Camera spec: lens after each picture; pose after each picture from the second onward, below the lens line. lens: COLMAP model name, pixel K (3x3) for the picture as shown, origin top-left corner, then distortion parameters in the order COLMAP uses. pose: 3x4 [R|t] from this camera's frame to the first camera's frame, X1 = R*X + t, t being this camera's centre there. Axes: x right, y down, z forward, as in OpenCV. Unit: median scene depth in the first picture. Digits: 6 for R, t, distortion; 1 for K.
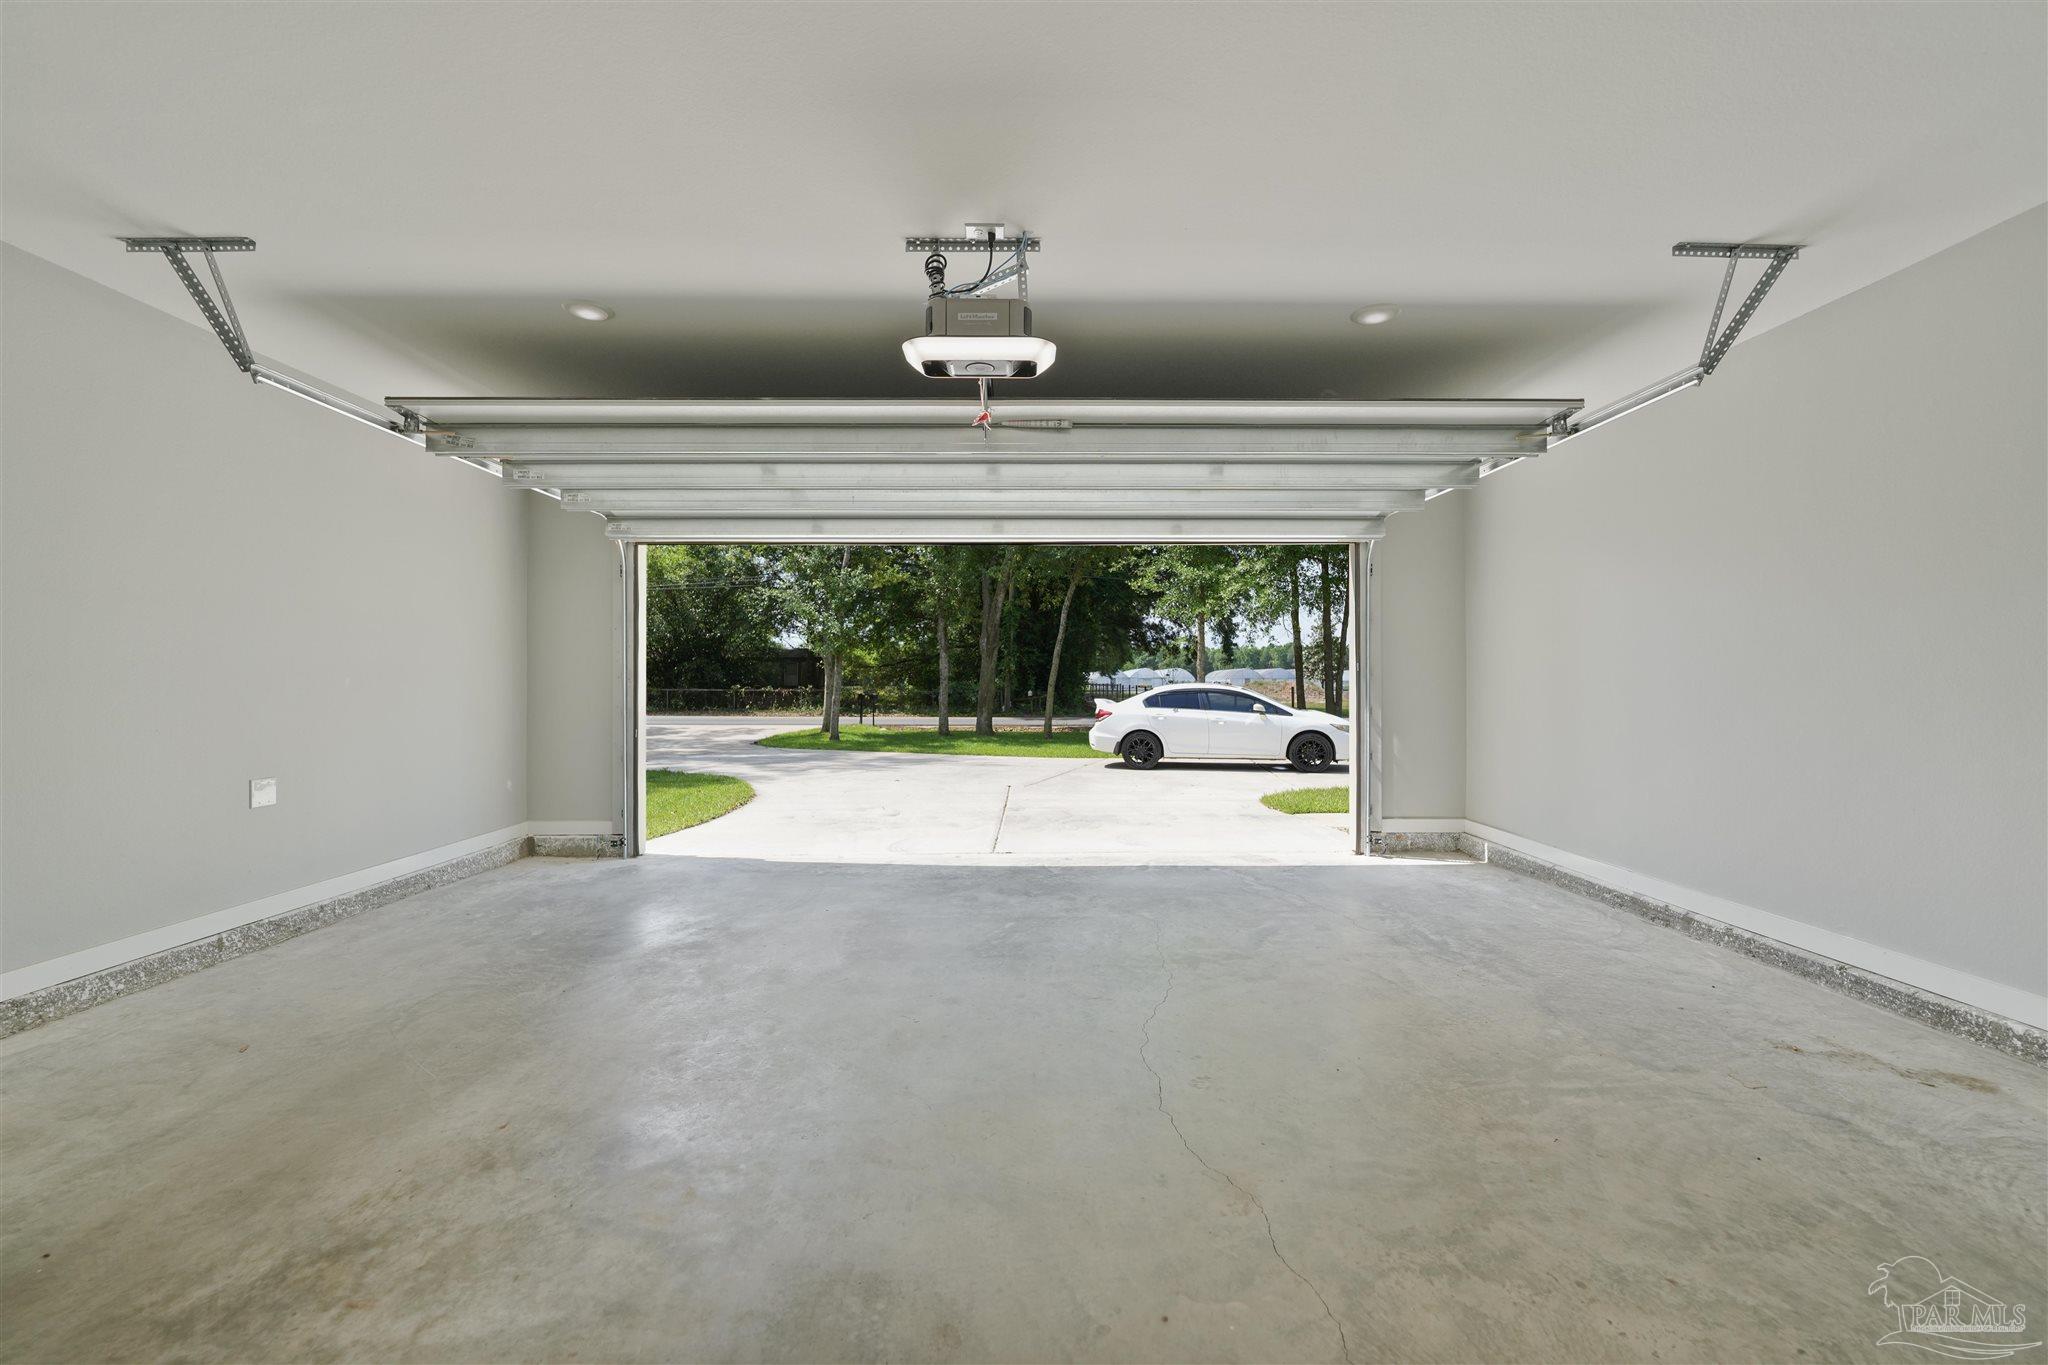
lens RADIAL K [[840.8, 0, 1030.2], [0, 840.8, 689.6], [0, 0, 1]] dist [-0.009649, -0.000243]
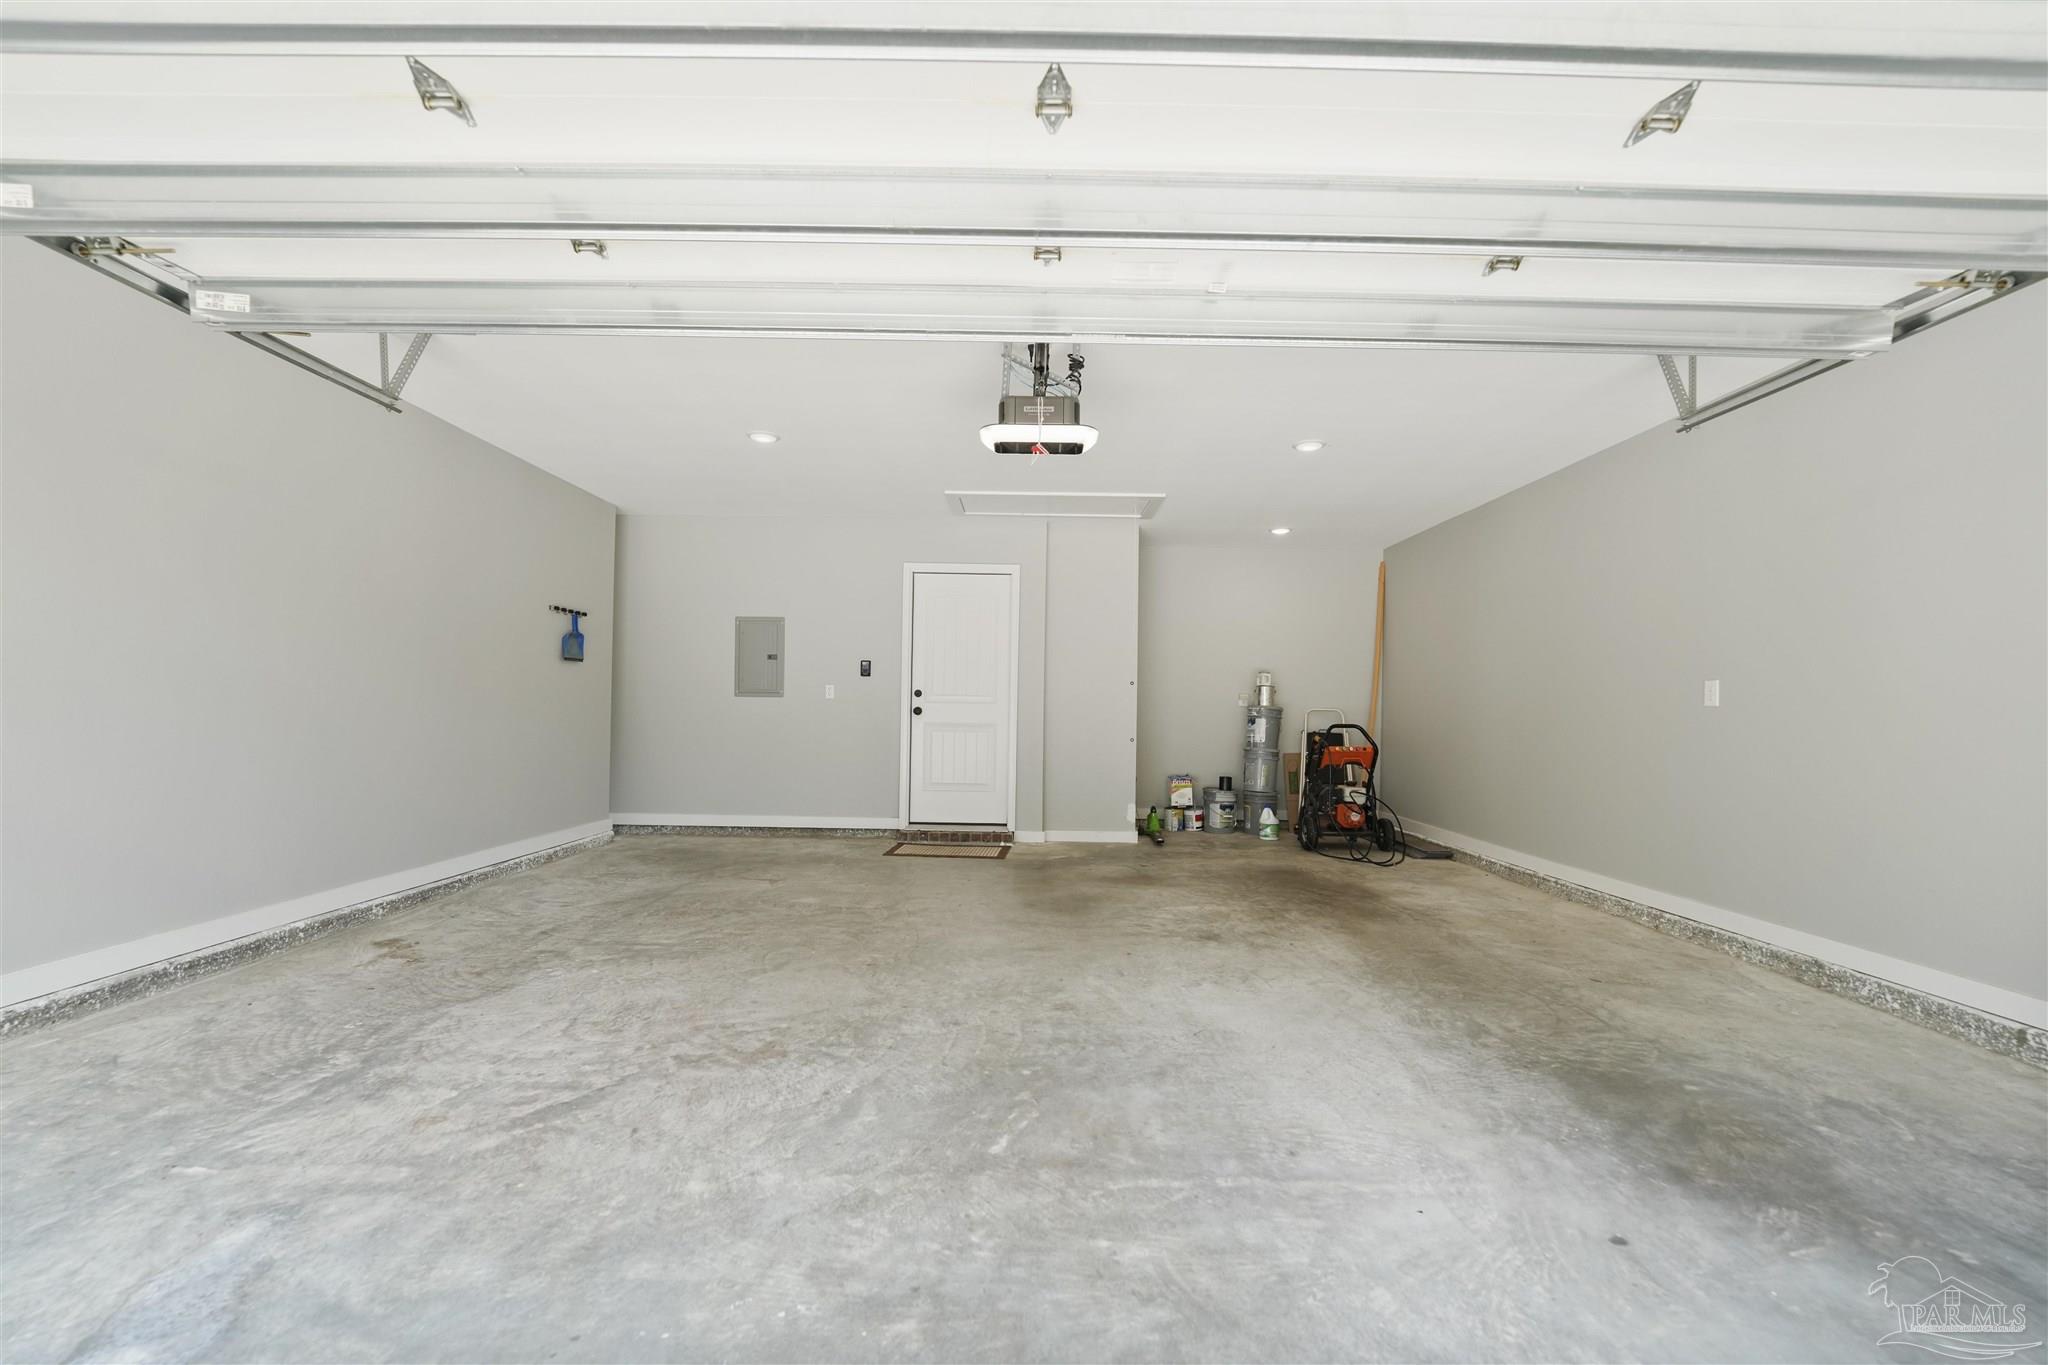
lens RADIAL K [[840.8, 0, 1030.2], [0, 840.8, 689.6], [0, 0, 1]] dist [-0.009649, -0.000243]
pose [[-0.999792, -0.014057, 0.014758, -0.060234], [-0.014260, 0.999804, -0.013736, 0.005768], [-0.014562, -0.013944, -0.999797, 1.921231]]
